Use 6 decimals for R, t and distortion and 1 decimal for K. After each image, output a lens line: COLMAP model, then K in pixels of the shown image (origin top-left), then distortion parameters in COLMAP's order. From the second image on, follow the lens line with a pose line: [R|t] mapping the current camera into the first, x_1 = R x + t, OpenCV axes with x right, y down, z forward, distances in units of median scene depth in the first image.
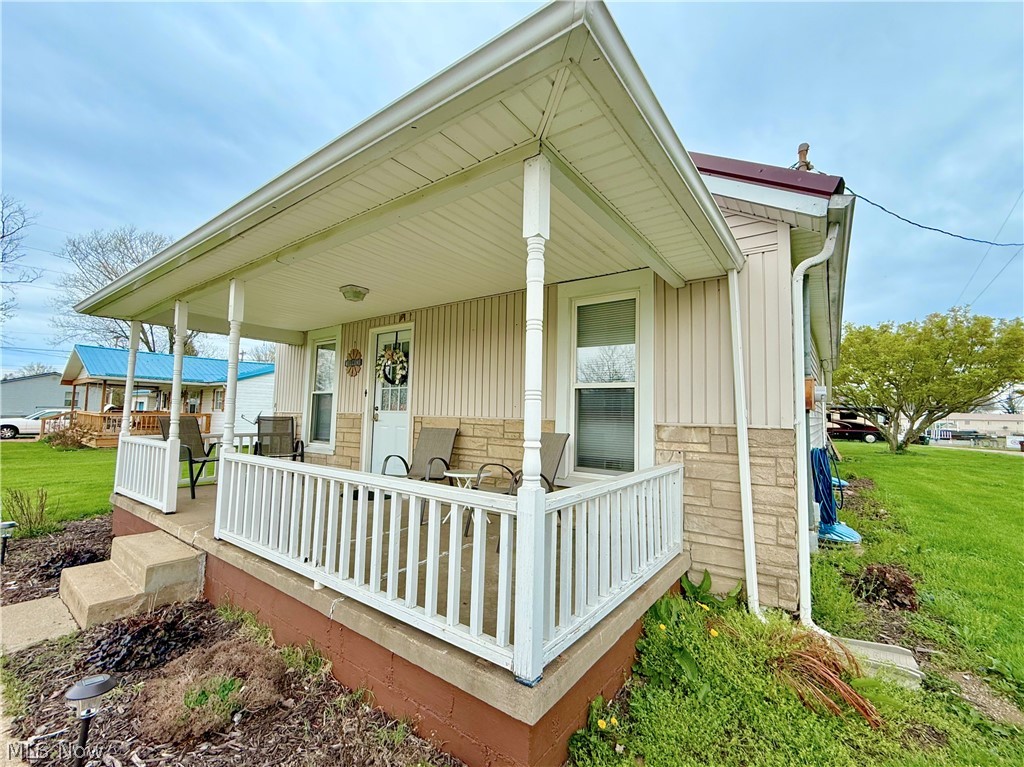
lens RADIAL K [[438.8, 0, 512.0], [0, 438.8, 383.5], [0, 0, 1]] dist [-0.001057, -0.000076]
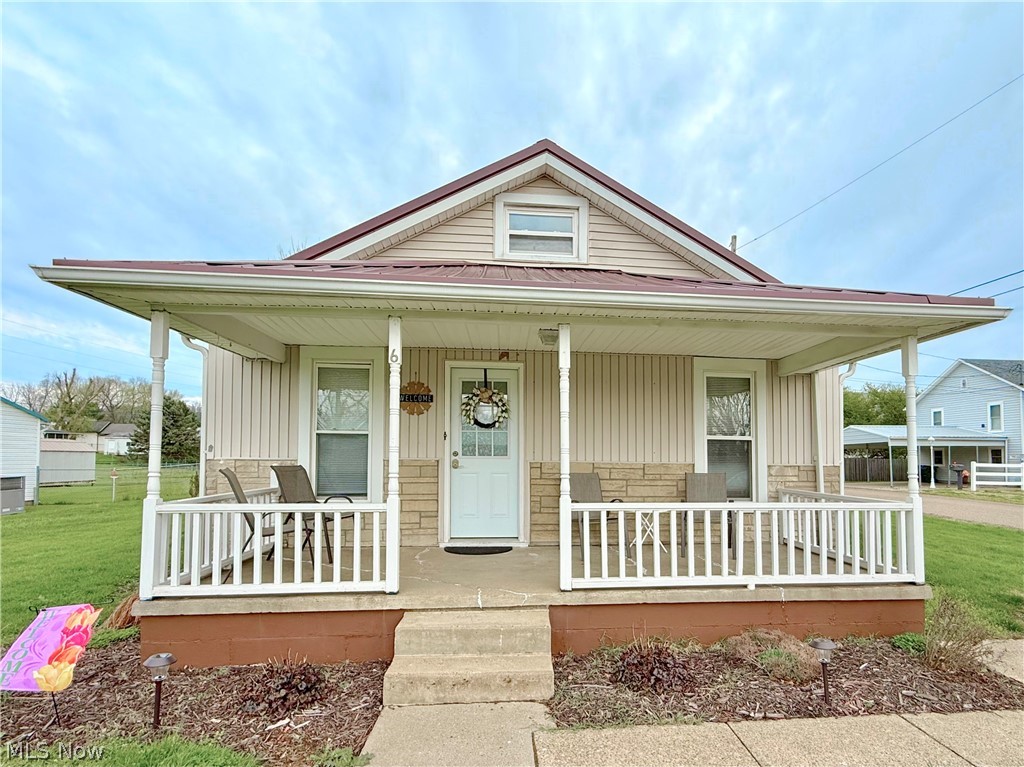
lens RADIAL K [[526.4, 0, 560.0], [0, 526.4, 440.5], [0, 0, 1]] dist [-0.001940, 0.000140]
pose [[0.737530, 0.008169, 0.675265, -1.145811], [-0.042505, 0.998506, 0.034346, -0.018847], [-0.673975, -0.054033, 0.736775, 0.116945]]
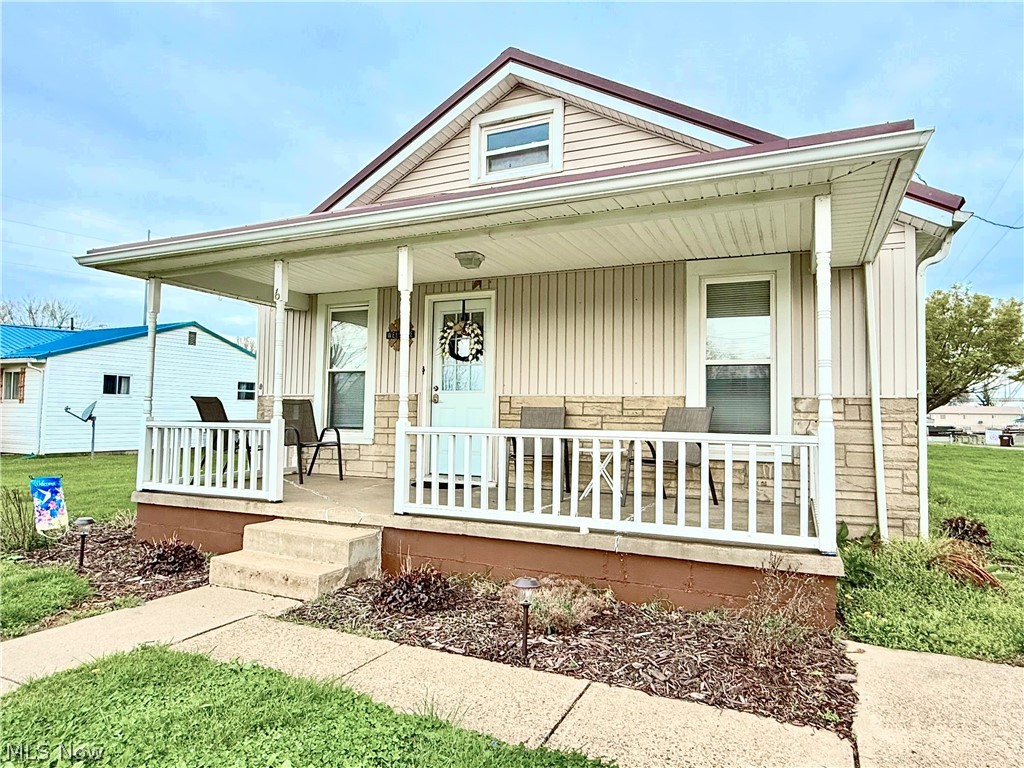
lens RADIAL K [[628.7, 0, 512.0], [0, 628.7, 384.0], [0, 0, 1]] dist [-0.001928, -0.001572]
pose [[0.979241, 0.002042, 0.202690, -0.547614], [-0.007684, 0.999604, 0.027052, 0.018170], [-0.202555, -0.028048, 0.978869, -0.322377]]
